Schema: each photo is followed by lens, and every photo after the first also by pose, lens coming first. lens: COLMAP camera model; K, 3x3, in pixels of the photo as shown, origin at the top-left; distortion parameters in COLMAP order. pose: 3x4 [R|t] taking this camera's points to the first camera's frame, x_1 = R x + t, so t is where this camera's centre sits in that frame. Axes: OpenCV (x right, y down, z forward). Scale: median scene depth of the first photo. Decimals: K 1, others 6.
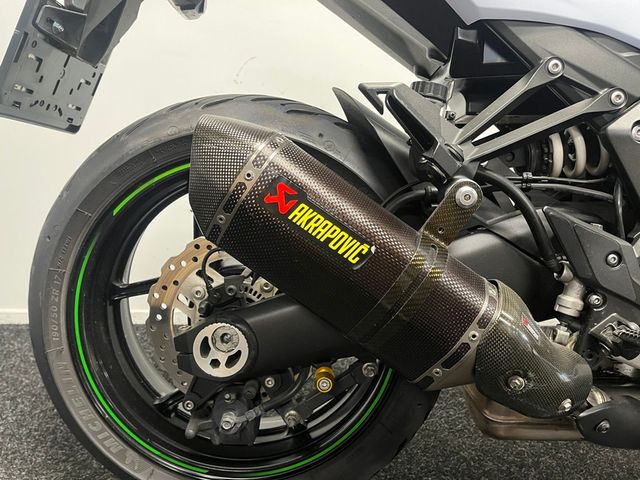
lens RADIAL K [[482.1, 0, 320.0], [0, 482.1, 240.0], [0, 0, 1]] dist [0.080834, -0.118817]
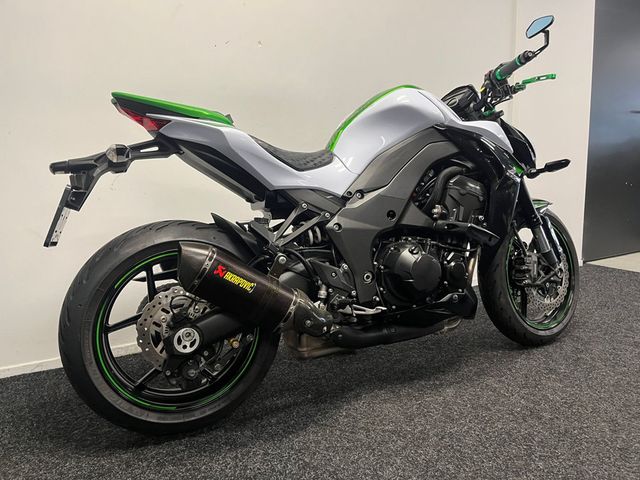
lens RADIAL K [[482.1, 0, 320.0], [0, 482.1, 240.0], [0, 0, 1]] dist [0.080834, -0.118817]
pose [[0.899949, -0.116249, 0.420212, -0.552334], [0.142811, 0.989226, -0.032190, -0.072947], [-0.411943, 0.088981, 0.906855, -1.358994]]
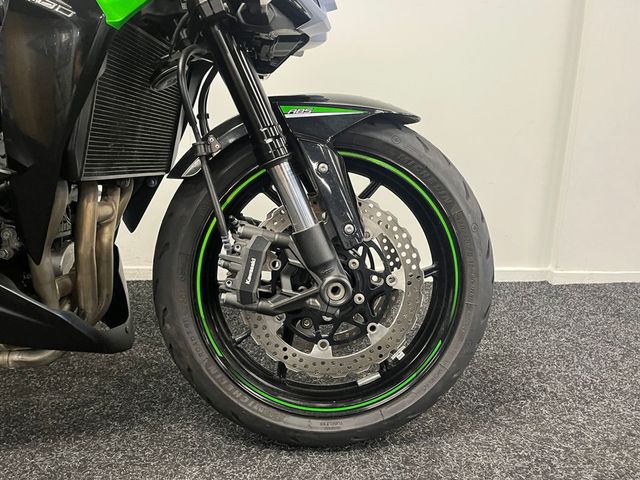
lens RADIAL K [[524.6, 0, 320.0], [0, 524.6, 240.0], [0, 0, 1]] dist [0.070140, -0.095760]
pose [[0.999522, -0.001775, -0.030873, 2.340019], [0.003470, 0.998484, 0.054927, 0.062847], [0.030729, -0.055008, 0.998013, -0.351413]]
